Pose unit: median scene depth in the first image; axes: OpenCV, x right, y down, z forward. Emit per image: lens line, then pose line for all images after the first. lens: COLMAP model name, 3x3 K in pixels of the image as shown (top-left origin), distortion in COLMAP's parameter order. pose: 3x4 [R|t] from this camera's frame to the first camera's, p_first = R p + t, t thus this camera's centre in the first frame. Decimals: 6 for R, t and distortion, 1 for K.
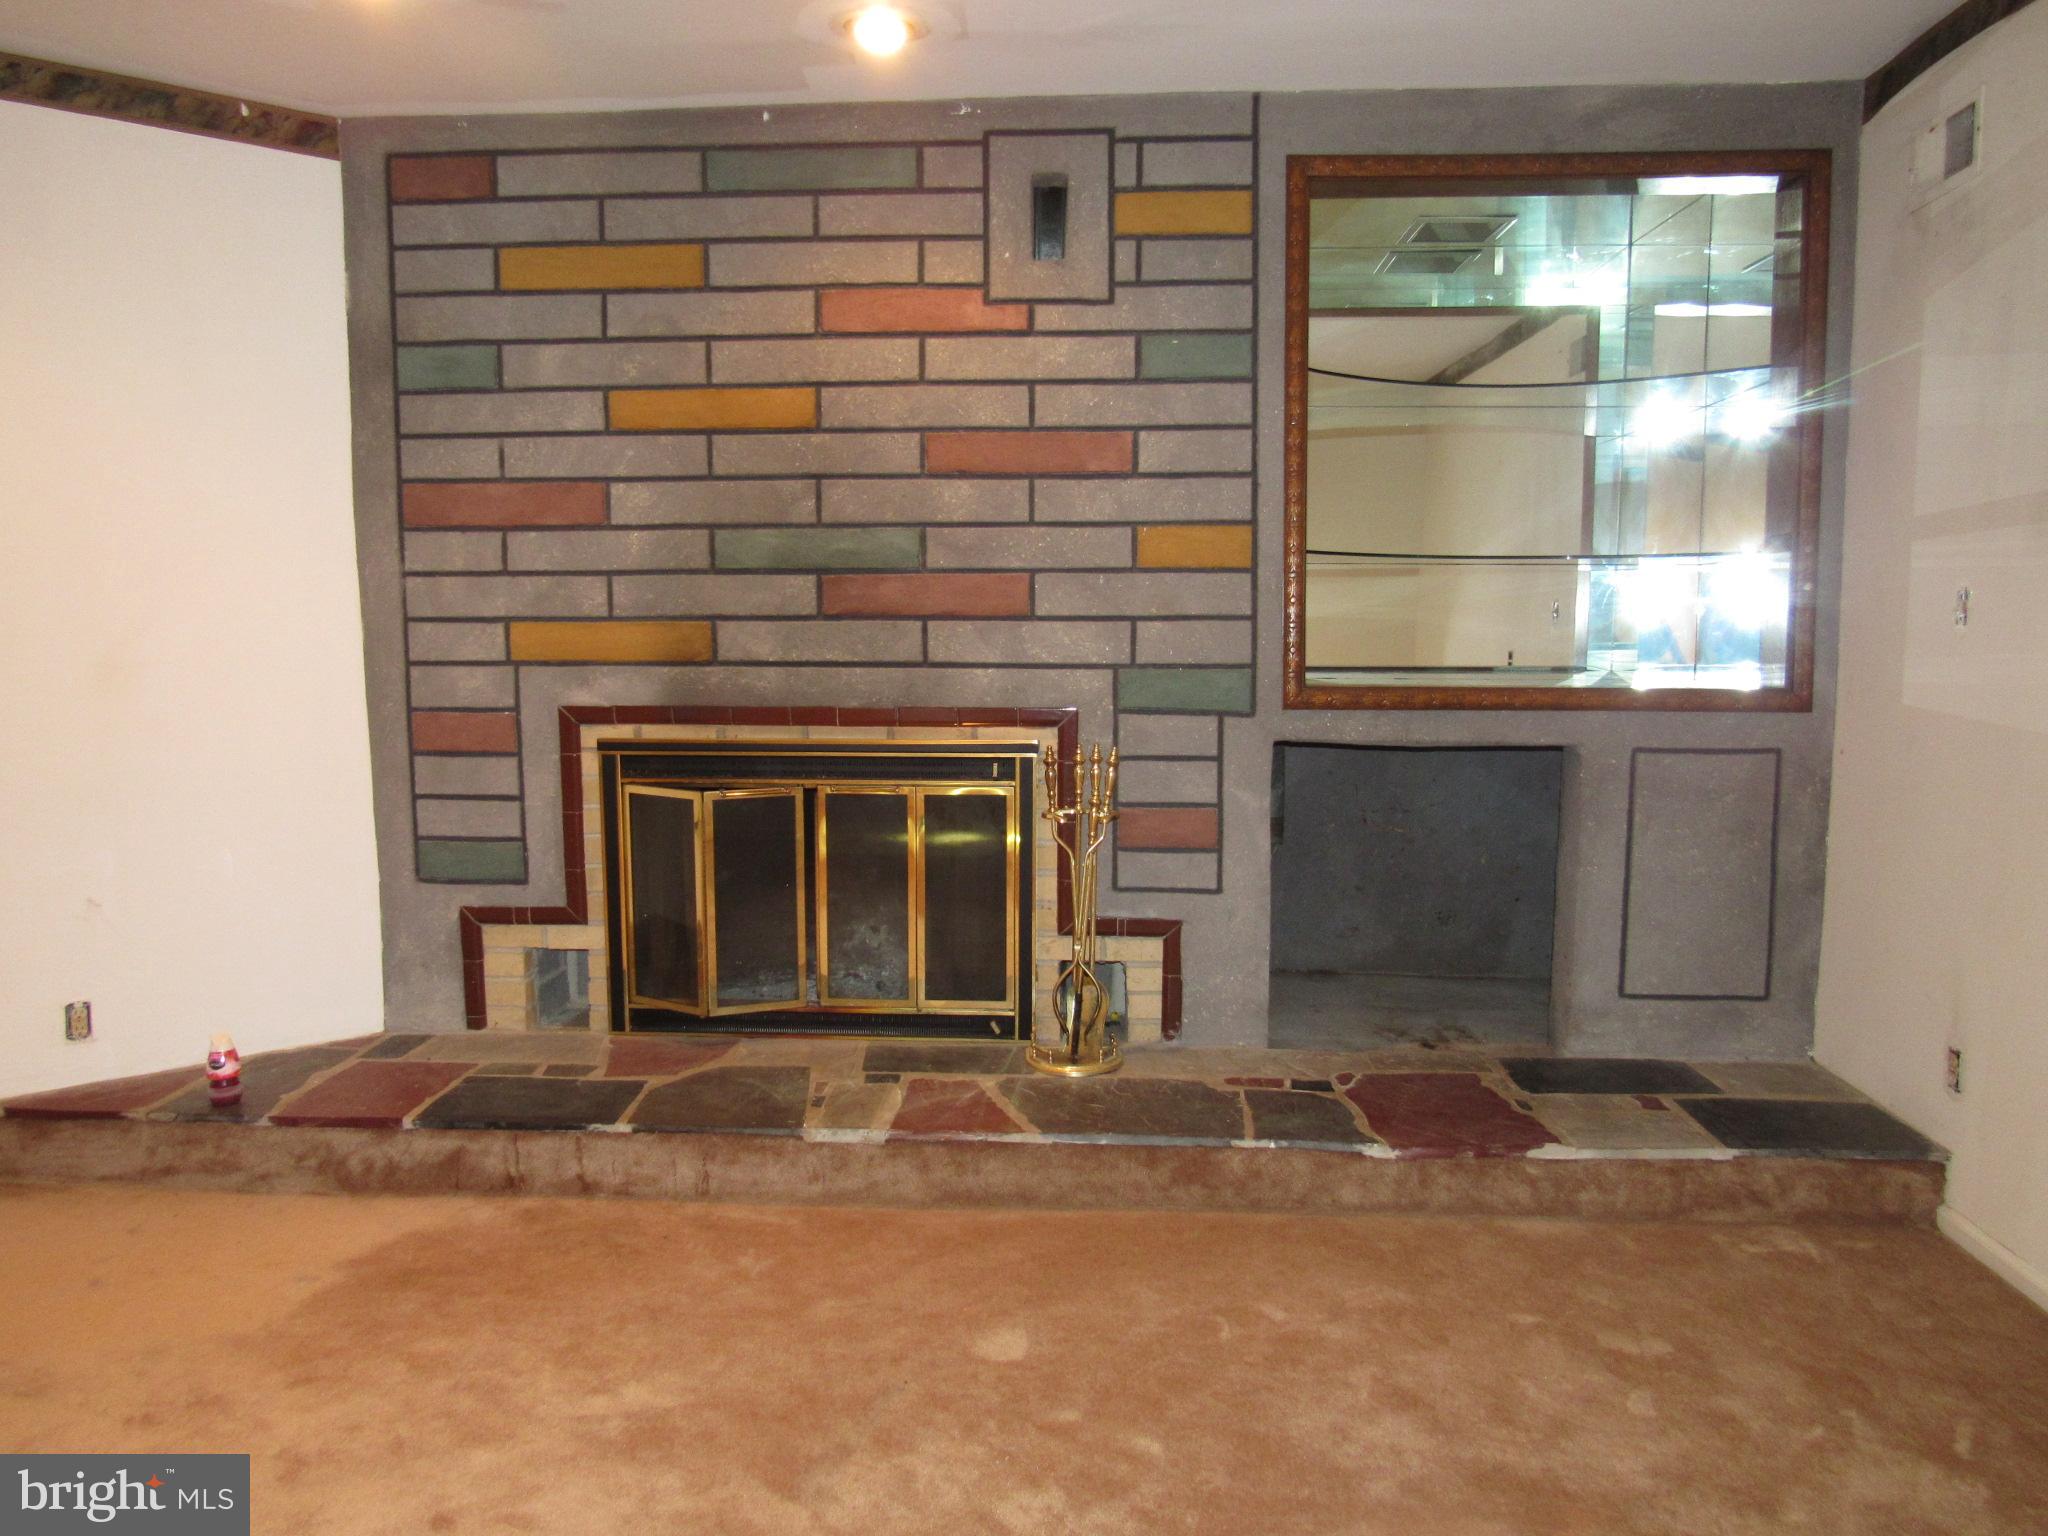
lens RADIAL K [[1480.7, 0, 1024.0], [0, 1480.7, 768.0], [0, 0, 1]] dist [-0.011741, -0.005123]
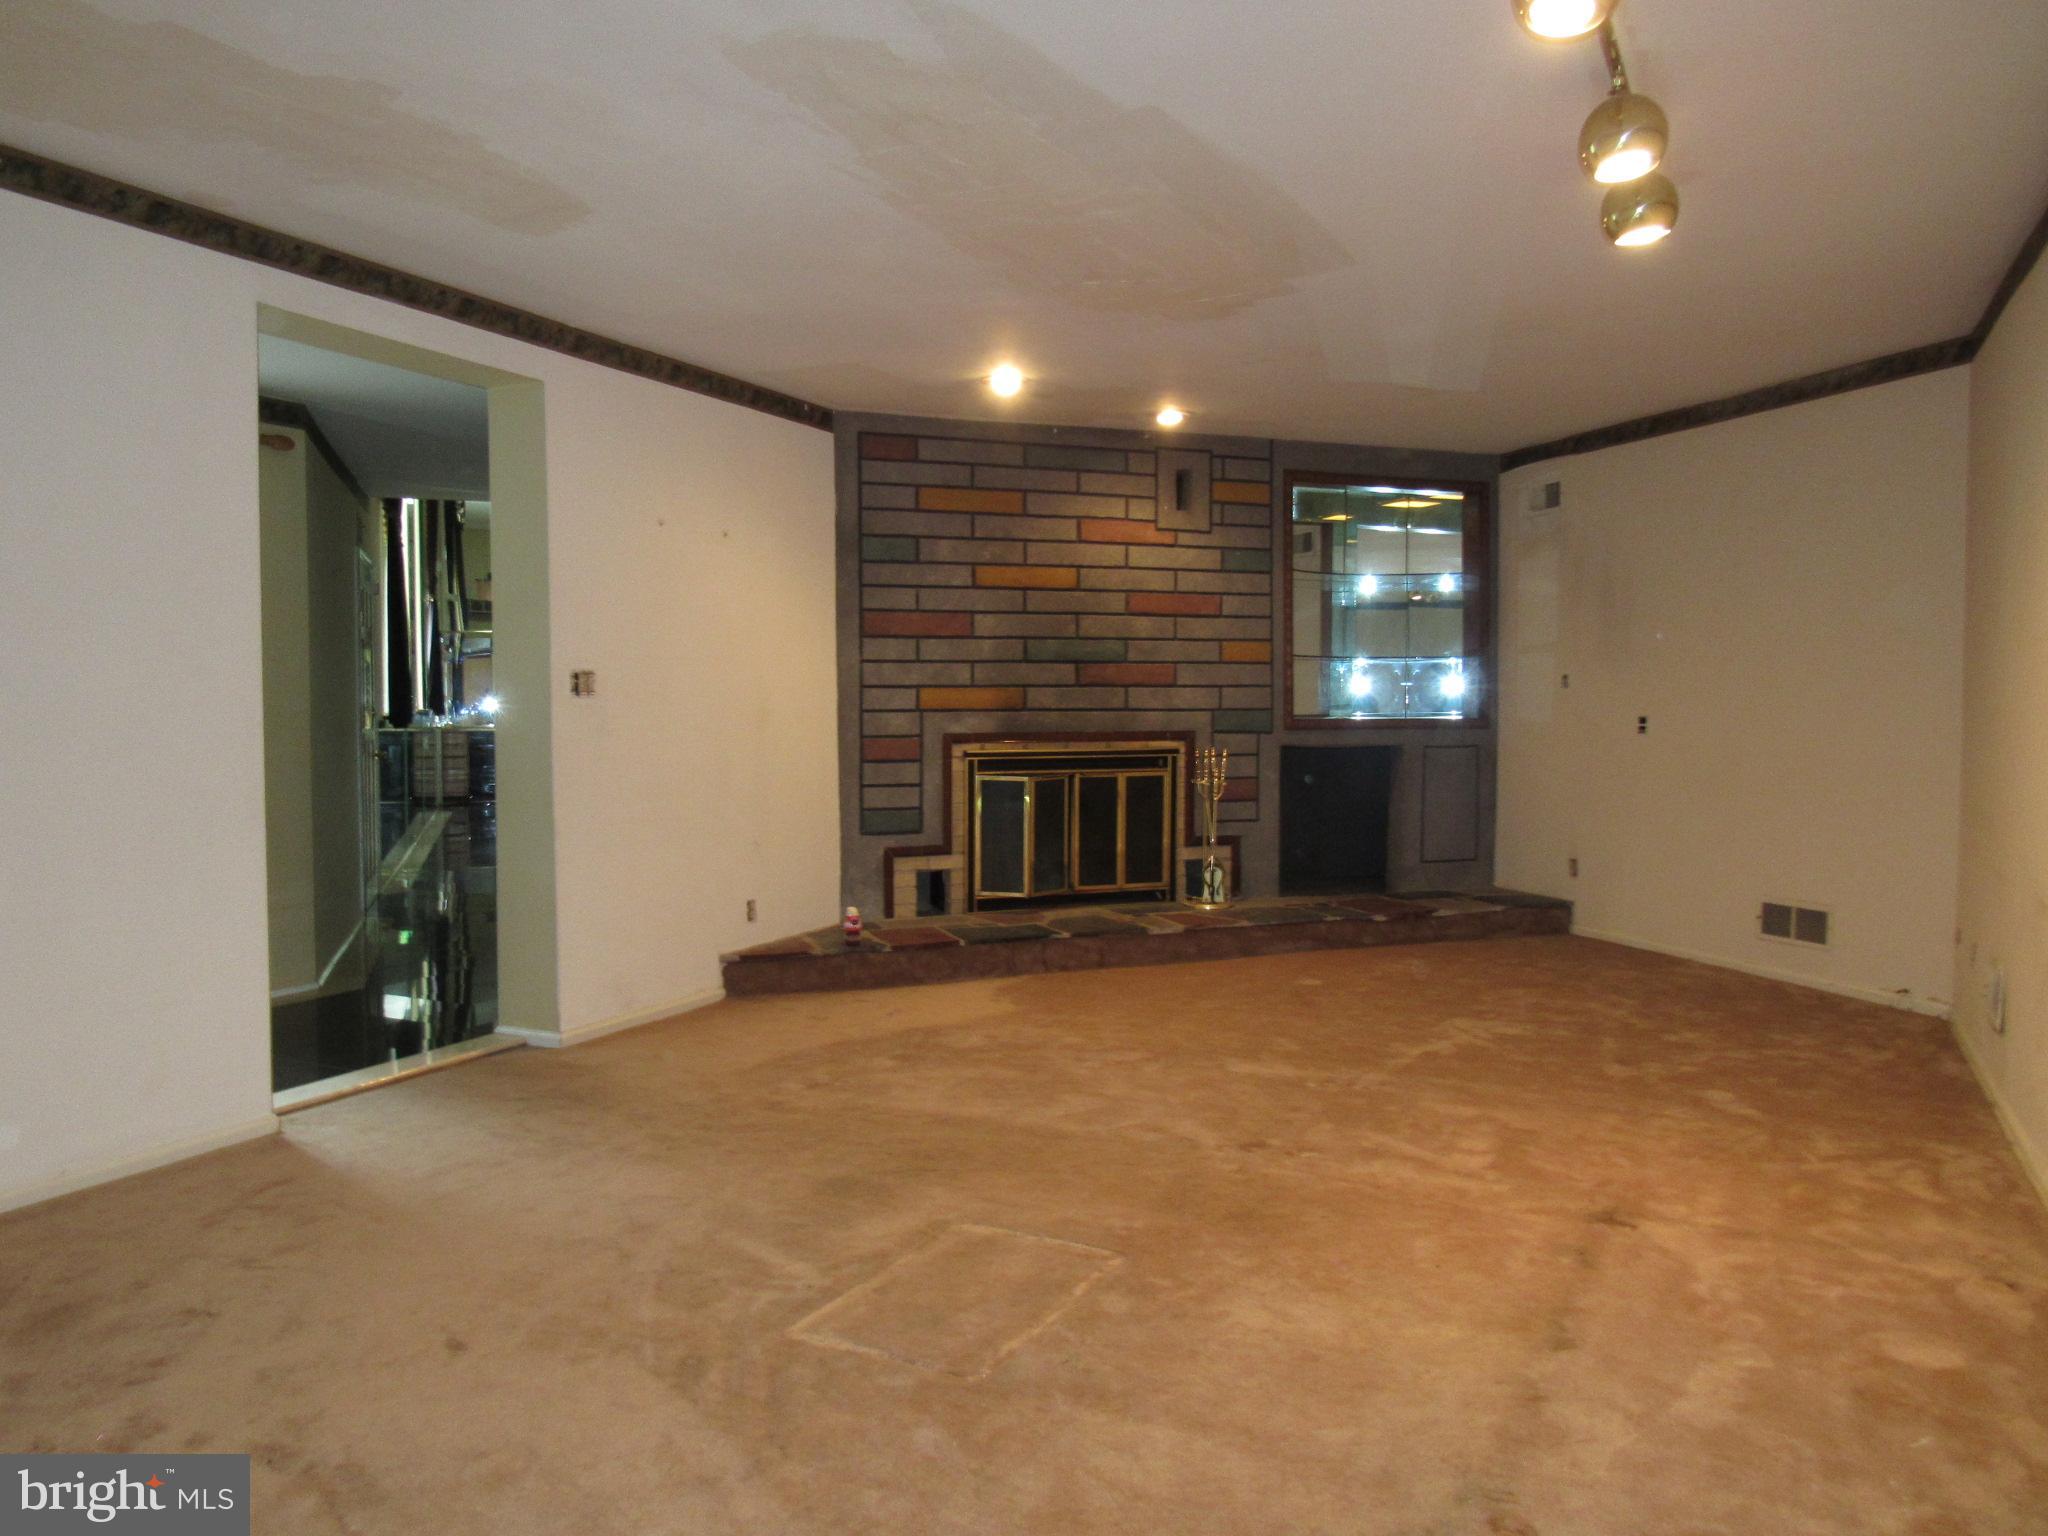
lens RADIAL K [[1451.3, 0, 1055.3], [0, 1451.3, 761.5], [0, 0, 1]] dist [-0.006667, 0.000464]
pose [[0.905798, -0.021133, 0.423182, -0.972122], [0.044013, 0.998045, -0.044366, 0.080178], [-0.421417, 0.058812, 0.904958, -0.697730]]
